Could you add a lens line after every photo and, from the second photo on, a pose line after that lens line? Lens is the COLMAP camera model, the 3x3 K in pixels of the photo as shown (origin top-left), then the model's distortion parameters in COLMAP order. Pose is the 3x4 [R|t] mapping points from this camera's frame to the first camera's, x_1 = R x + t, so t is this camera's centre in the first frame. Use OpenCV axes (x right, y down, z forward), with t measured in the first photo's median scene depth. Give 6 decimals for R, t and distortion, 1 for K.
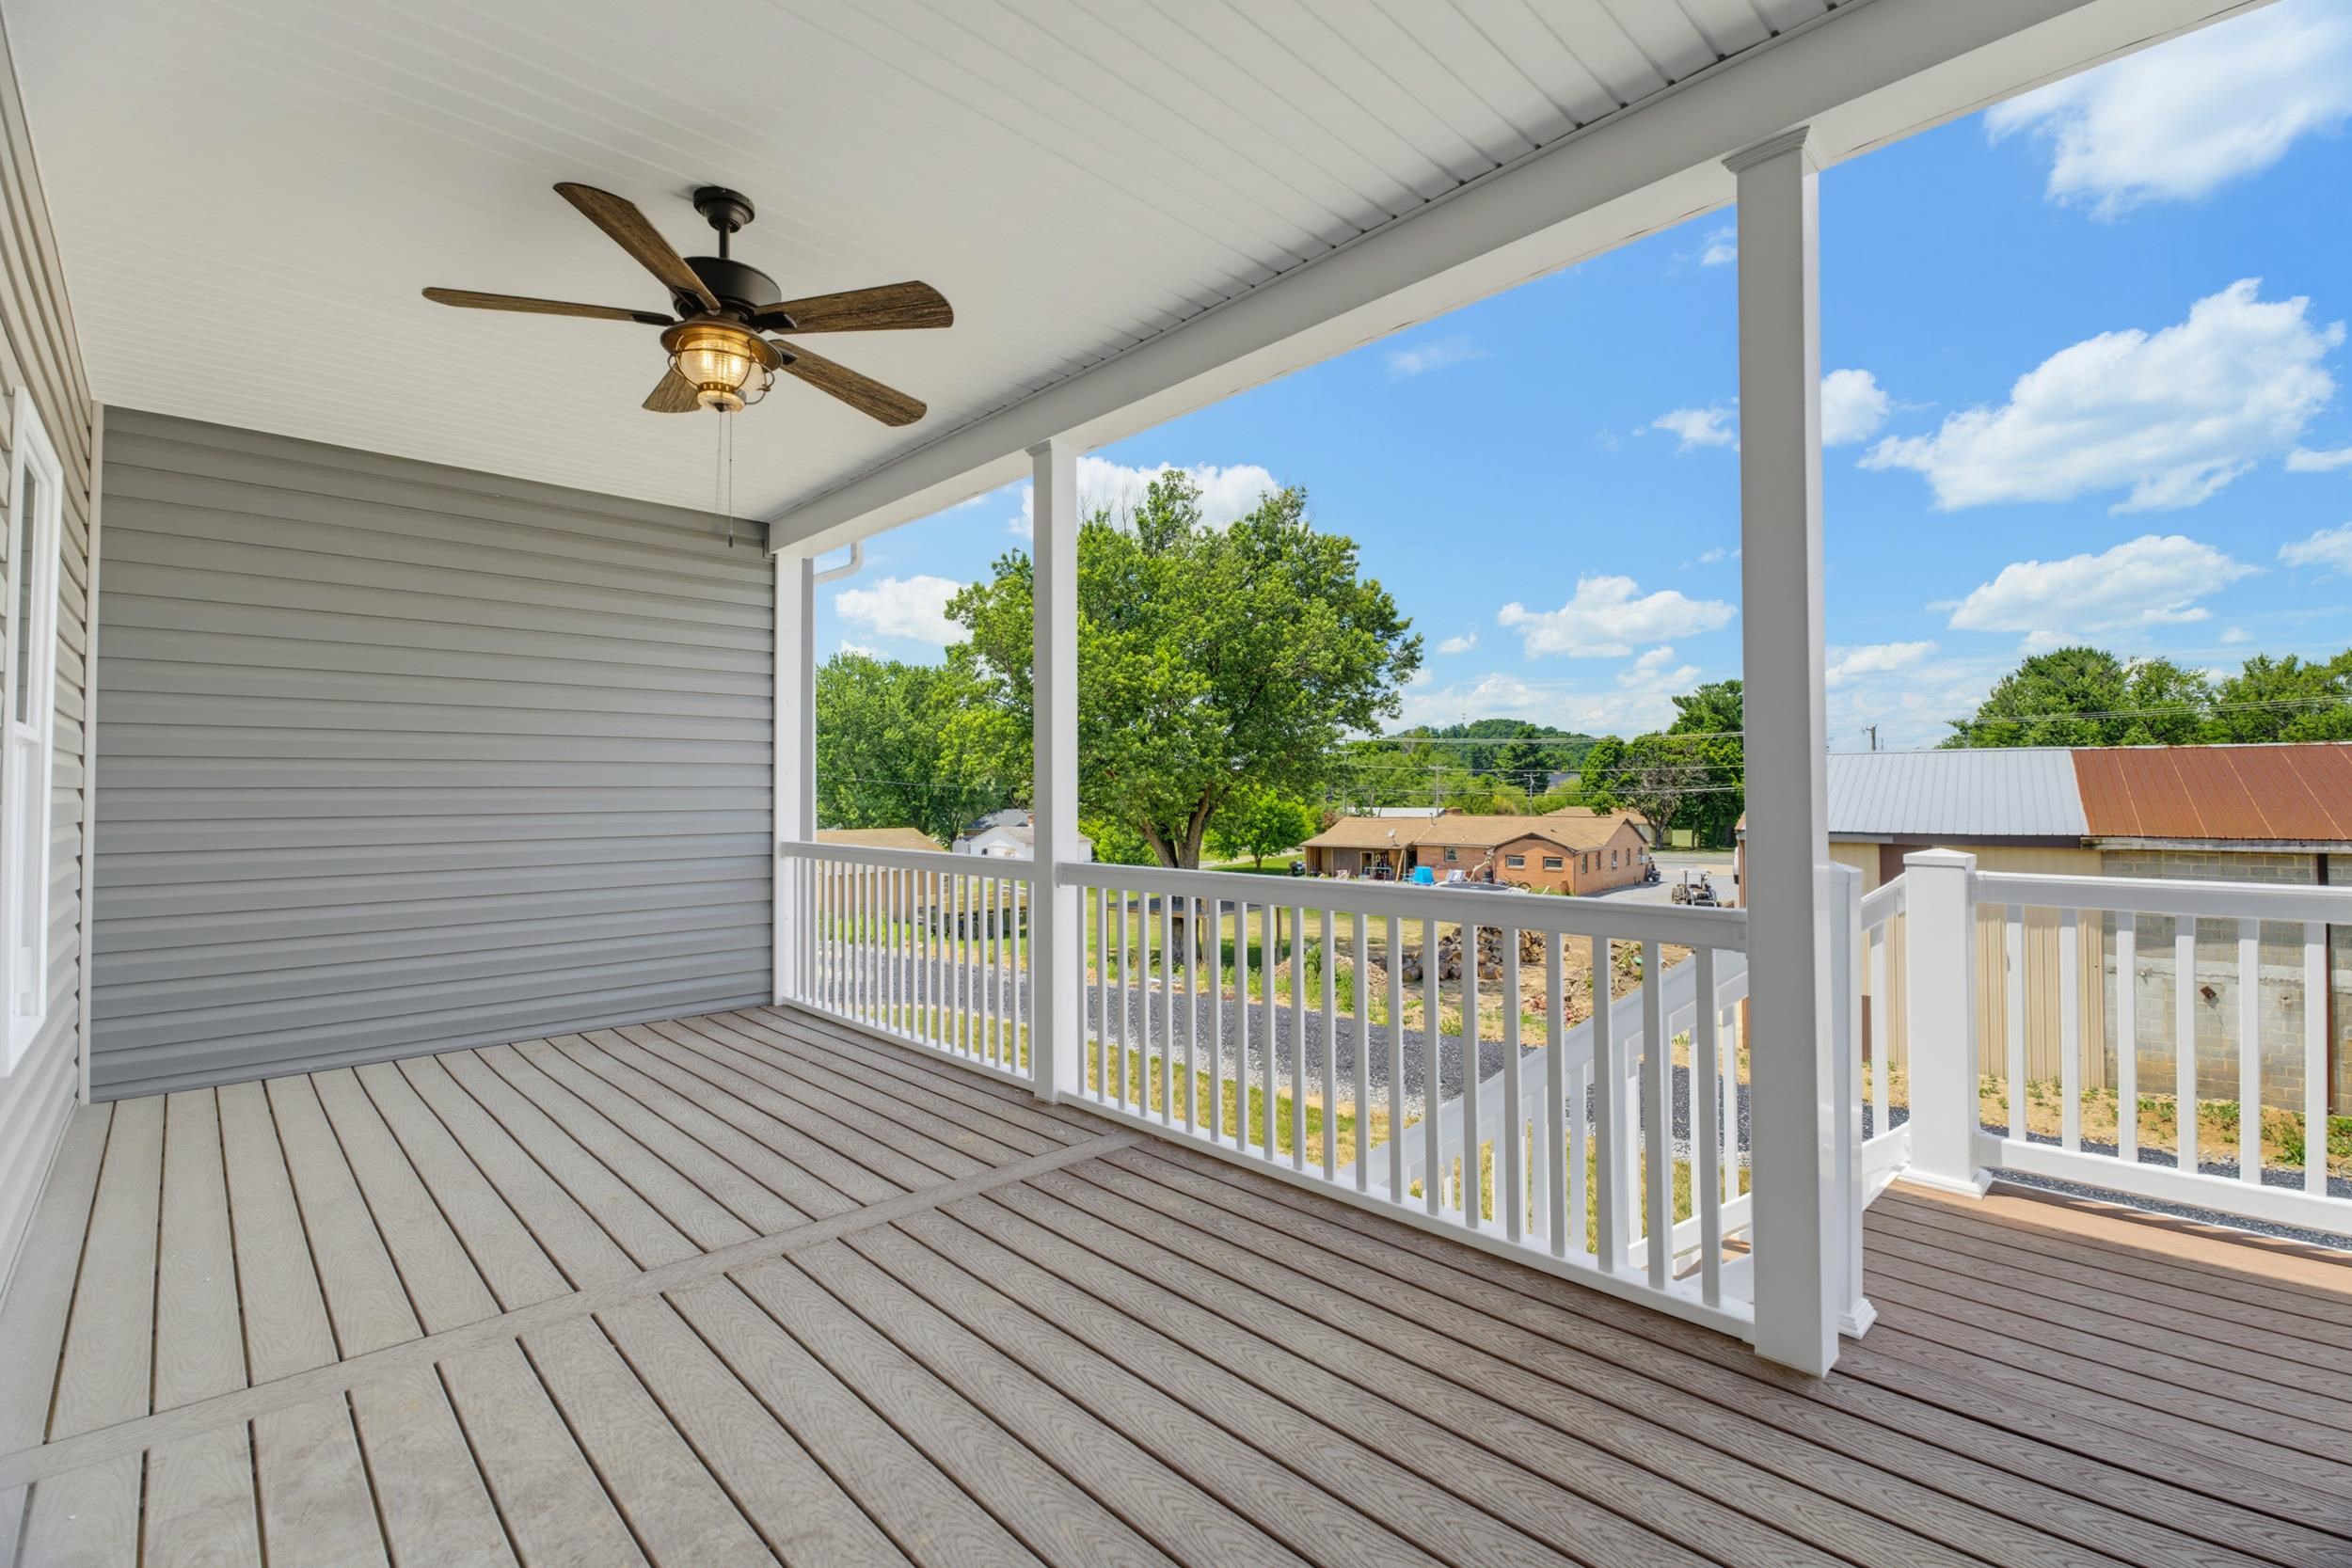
lens RADIAL K [[1046.9, 0, 1182.9], [0, 1046.9, 775.2], [0, 0, 1]] dist [0.002296, -0.006195]
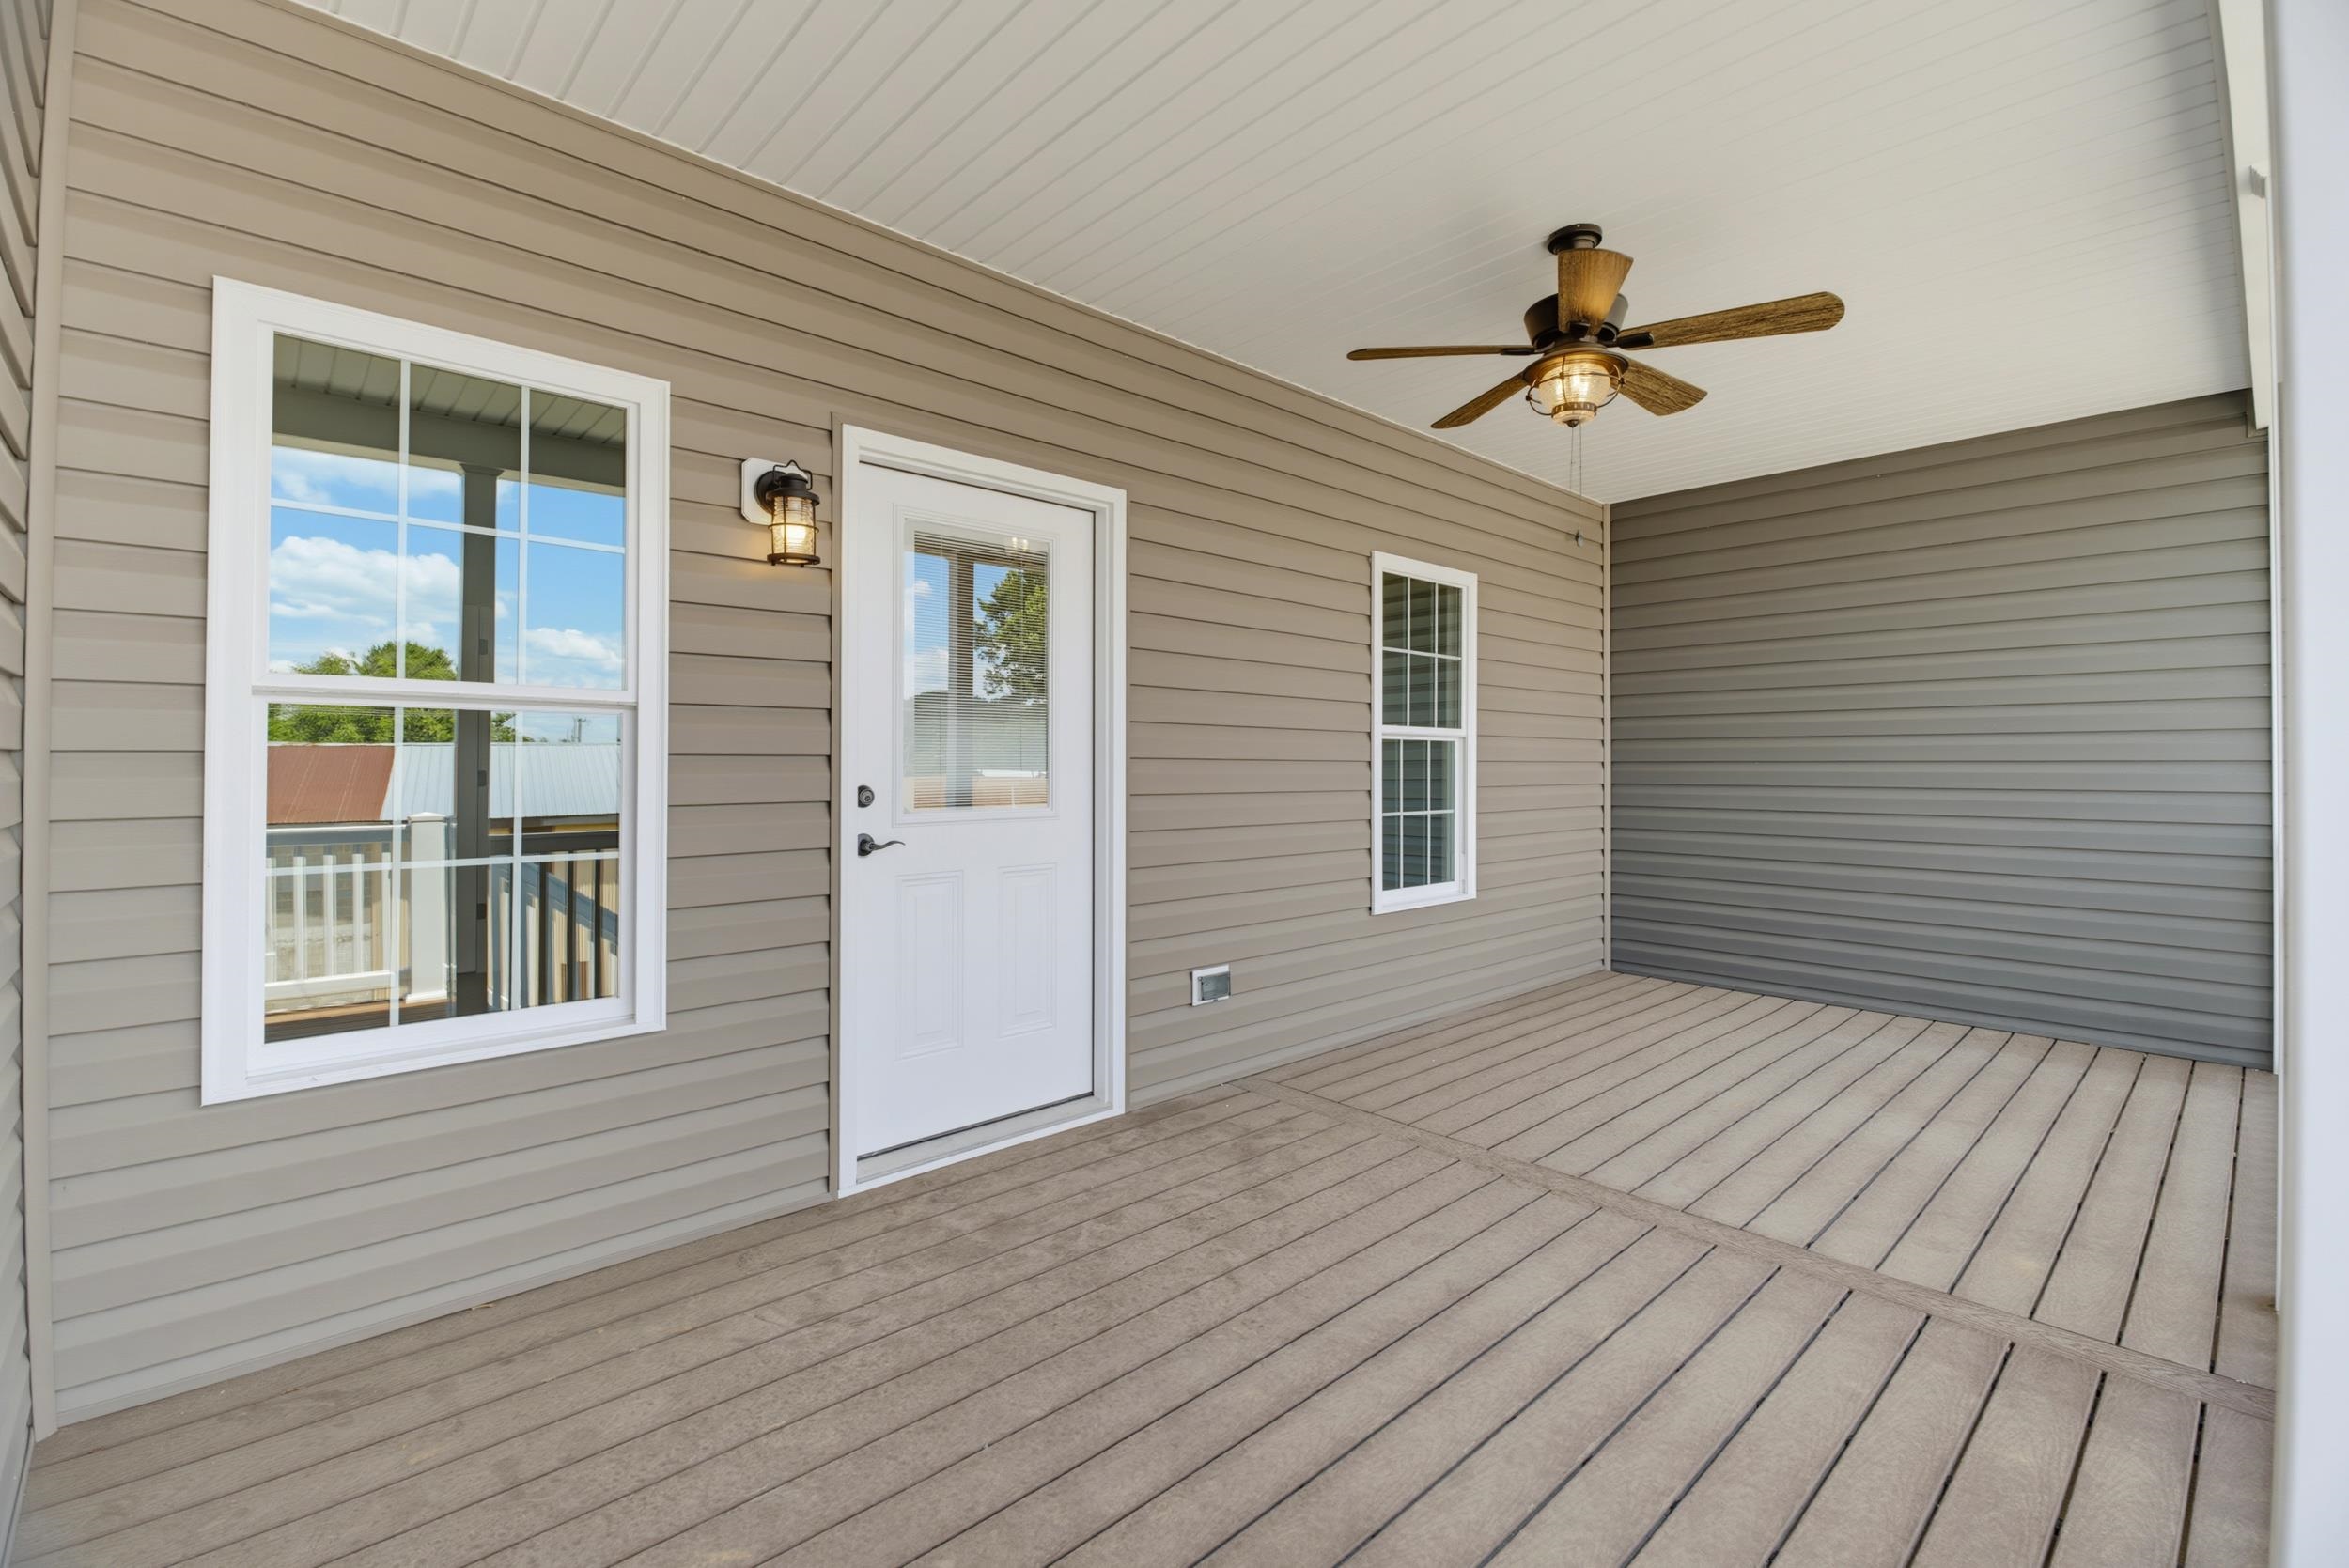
lens RADIAL K [[1045.6, 0, 1181.4], [0, 1045.6, 775.2], [0, 0, 1]] dist [0.002296, -0.006195]
pose [[-0.042025, 0.017119, -0.998970, 0.577273], [0.015448, 0.999745, 0.016483, -0.003520], [0.998997, -0.014739, -0.042278, 0.527039]]
